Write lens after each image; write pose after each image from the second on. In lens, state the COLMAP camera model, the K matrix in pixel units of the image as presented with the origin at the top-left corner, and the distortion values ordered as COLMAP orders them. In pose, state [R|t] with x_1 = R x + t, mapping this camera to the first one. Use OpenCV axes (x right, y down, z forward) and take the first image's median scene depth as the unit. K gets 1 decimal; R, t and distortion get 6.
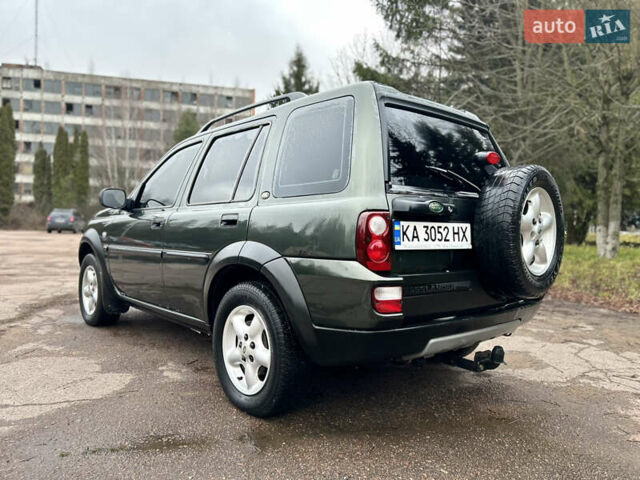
lens RADIAL K [[483.2, 0, 318.3], [0, 483.2, 237.5], [0, 0, 1]] dist [0.045014, -0.051610]
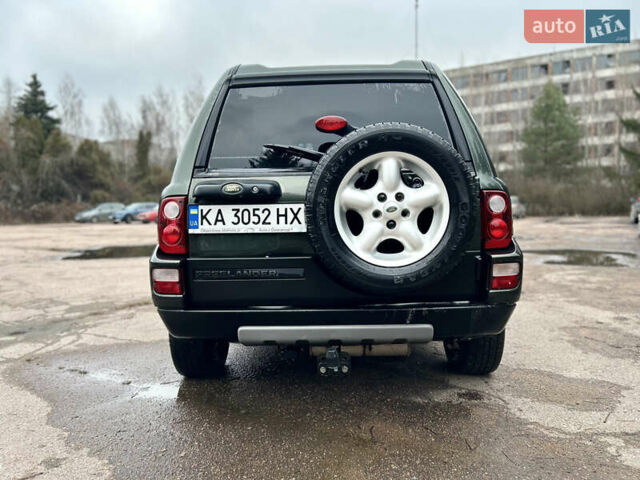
lens RADIAL K [[483.2, 0, 317.4], [0, 483.2, 238.0], [0, 0, 1]] dist [0.045014, -0.051610]
pose [[0.728930, 0.005660, -0.684565, 0.963320], [0.017332, 0.999493, 0.026719, 0.010750], [0.684369, -0.031341, 0.728462, 0.395437]]
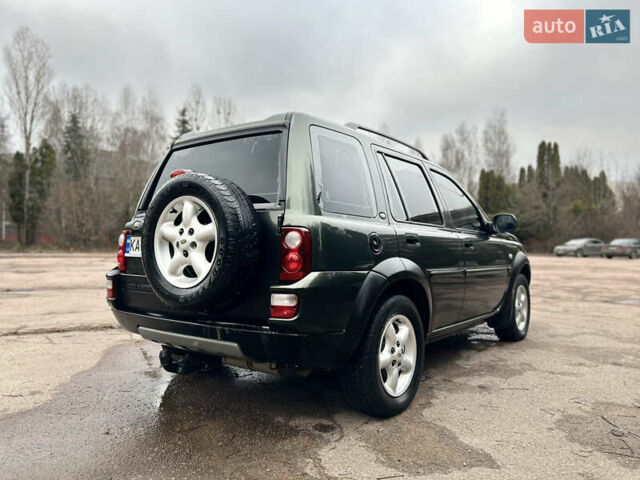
lens RADIAL K [[483.2, 0, 322.5], [0, 483.2, 233.4], [0, 0, 1]] dist [0.045014, -0.051610]
pose [[0.210155, -0.044082, -0.976674, 1.560333], [-0.024232, 0.998441, -0.050278, 0.013725], [0.977368, 0.034233, 0.208759, 1.155631]]
